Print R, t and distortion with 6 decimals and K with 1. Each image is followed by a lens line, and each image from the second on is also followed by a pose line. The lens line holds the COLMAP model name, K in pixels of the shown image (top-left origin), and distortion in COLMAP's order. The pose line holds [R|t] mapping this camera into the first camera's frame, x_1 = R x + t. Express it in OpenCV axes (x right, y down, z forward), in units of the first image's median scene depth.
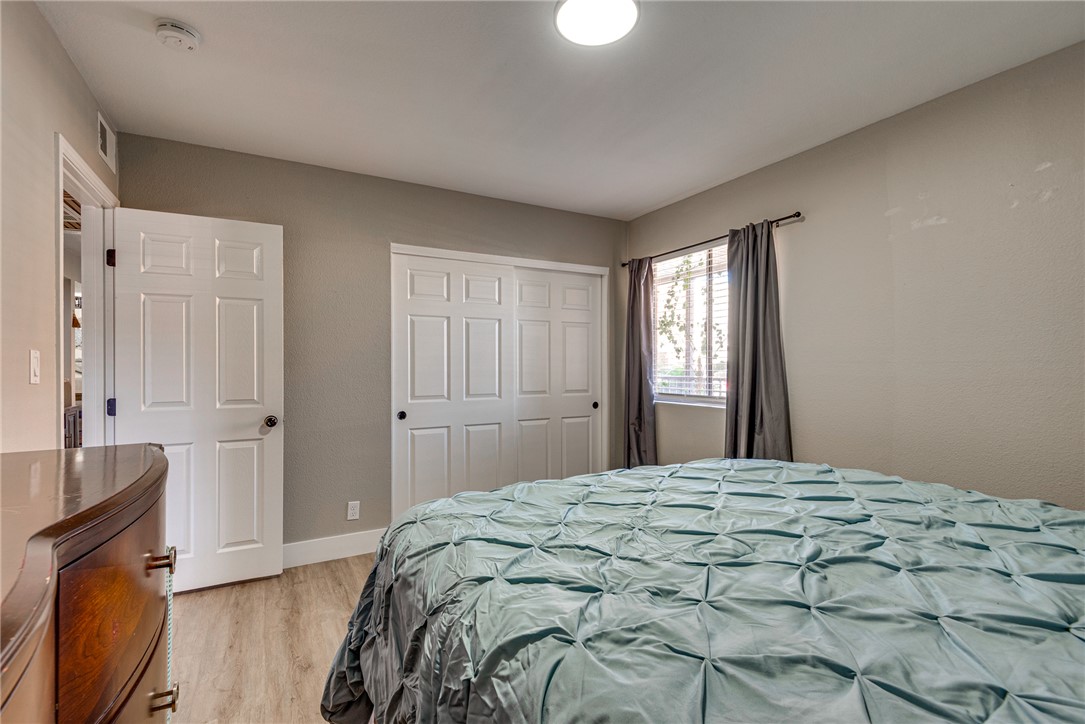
lens RADIAL K [[498.9, 0, 538.5], [0, 498.9, 362.9], [0, 0, 1]] dist [0.025291, -0.017034]
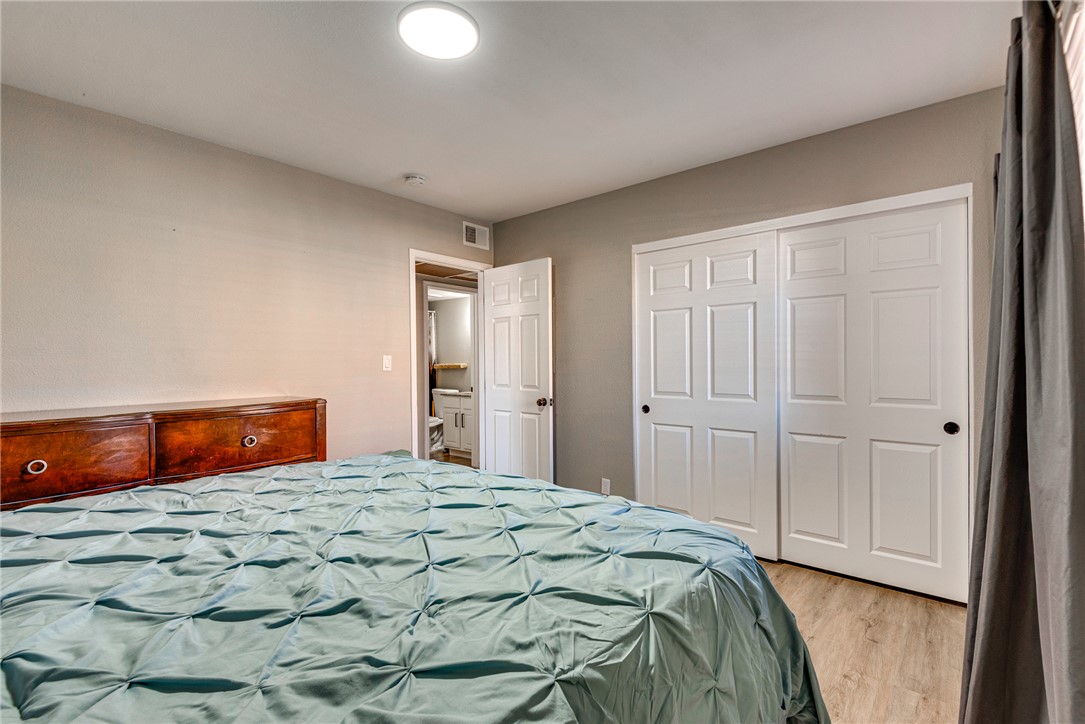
lens RADIAL K [[498.9, 0, 538.5], [0, 498.9, 362.9], [0, 0, 1]] dist [0.025291, -0.017034]
pose [[0.334429, 0.000940, -0.942420, 0.617270], [0.011650, 0.999919, 0.005132, 0.001664], [0.942349, -0.012695, 0.334391, 0.440135]]
